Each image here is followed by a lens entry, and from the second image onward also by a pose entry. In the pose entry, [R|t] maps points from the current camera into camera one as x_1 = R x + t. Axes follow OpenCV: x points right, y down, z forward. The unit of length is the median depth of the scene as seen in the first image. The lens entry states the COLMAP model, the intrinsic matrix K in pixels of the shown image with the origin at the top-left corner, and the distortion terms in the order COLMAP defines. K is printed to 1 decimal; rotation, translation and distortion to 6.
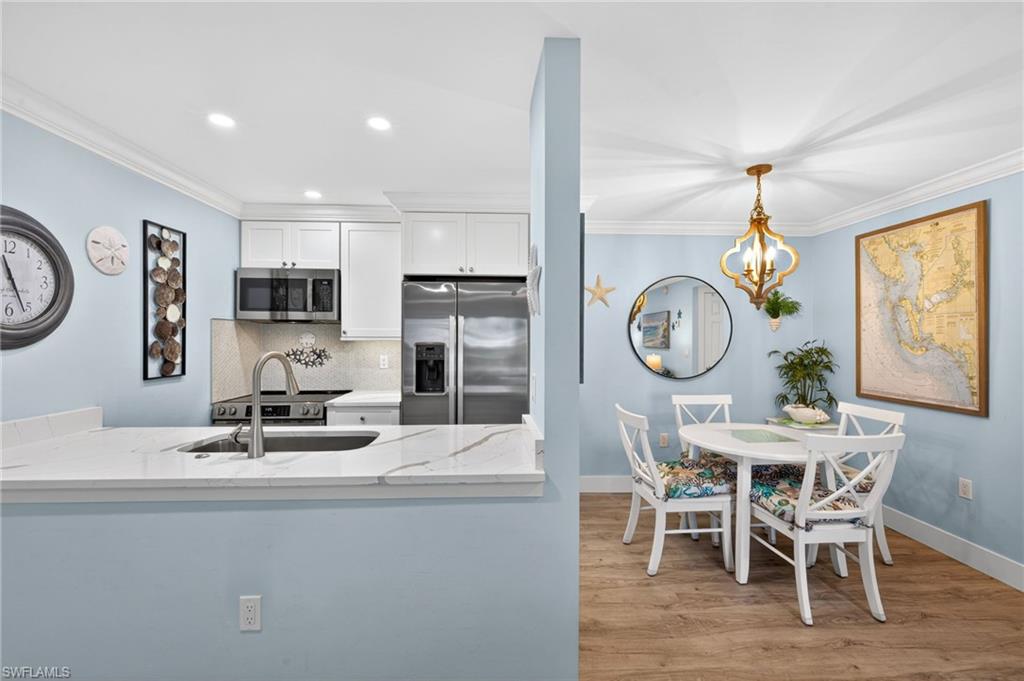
lens RADIAL K [[426.6, 0, 508.9], [0, 426.6, 340.0], [0, 0, 1]] dist [0.002437, -0.000576]
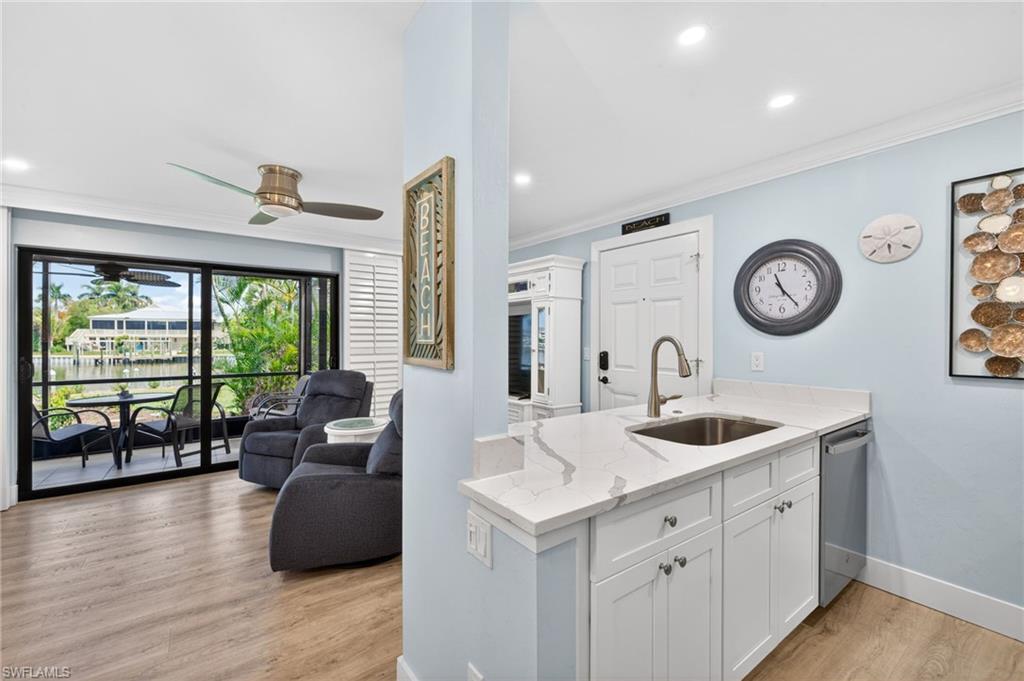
lens RADIAL K [[426.6, 0, 508.9], [0, 426.6, 340.0], [0, 0, 1]] dist [0.002437, -0.000576]
pose [[-0.828512, -0.003802, -0.559959, 0.305759], [-0.008665, 0.999944, 0.006032, 0.024754], [0.559904, 0.009850, -0.828499, 1.141821]]
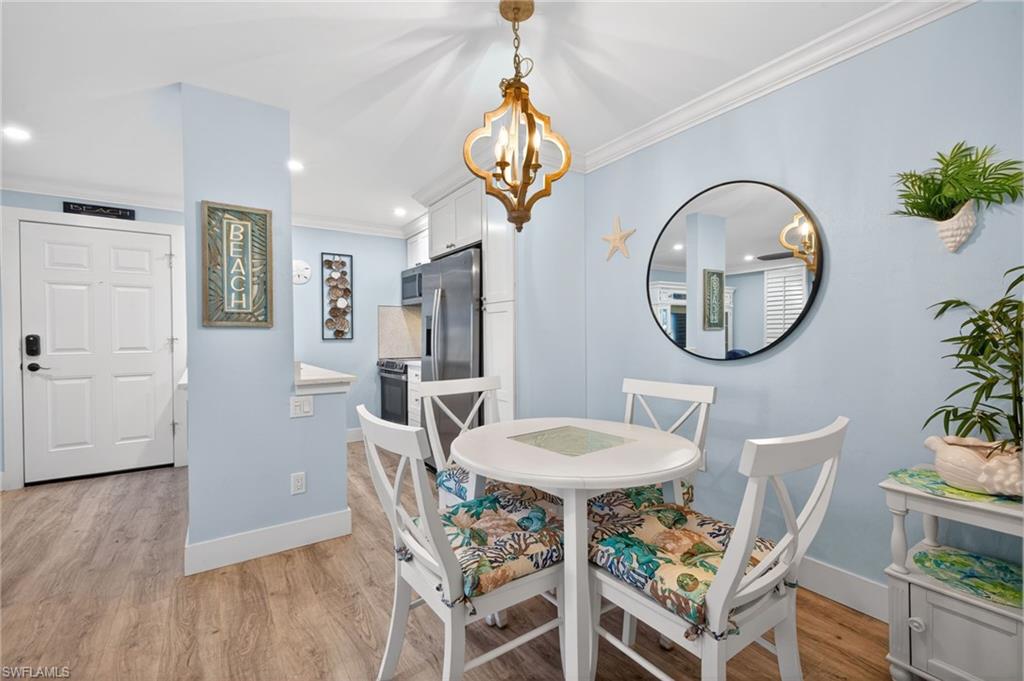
lens RADIAL K [[436.0, 0, 512.0], [0, 436.0, 340.5], [0, 0, 1]] dist [0.001500, -0.000299]
pose [[0.537250, 0.001738, -0.843421, 1.112040], [0.005574, 0.999969, 0.005612, 0.086867], [0.843404, -0.007716, 0.537224, 0.641369]]
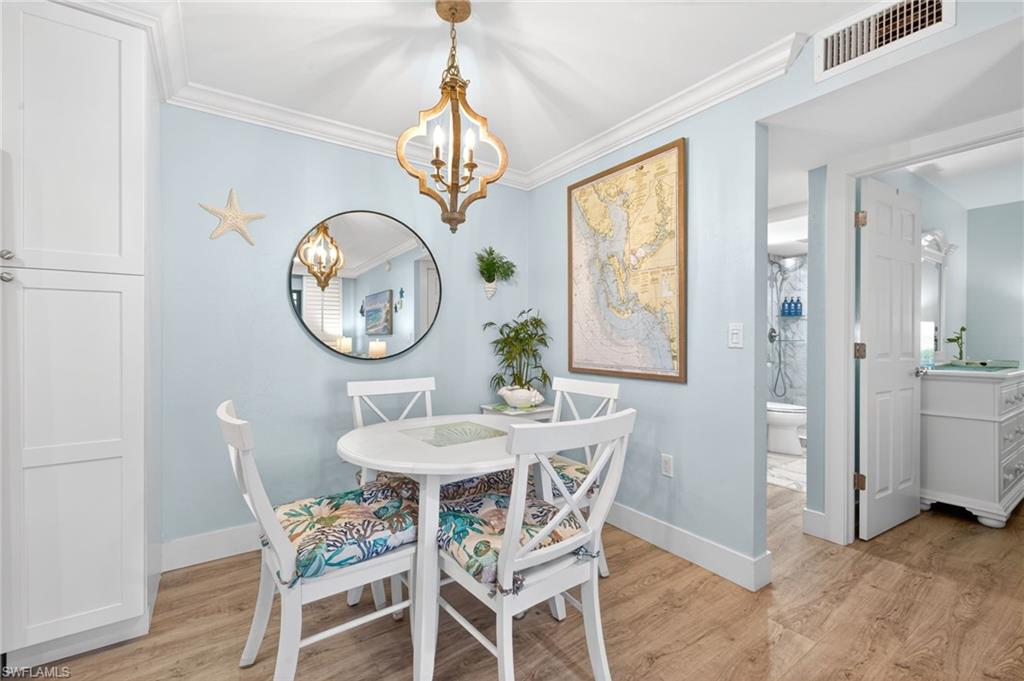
lens RADIAL K [[436.0, 0, 512.0], [0, 436.0, 340.5], [0, 0, 1]] dist [0.001500, -0.000299]
pose [[0.839713, -0.004318, 0.543014, 0.307979], [0.002260, 0.999988, 0.004458, 0.084087], [-0.543026, -0.002516, 0.839712, 0.416229]]
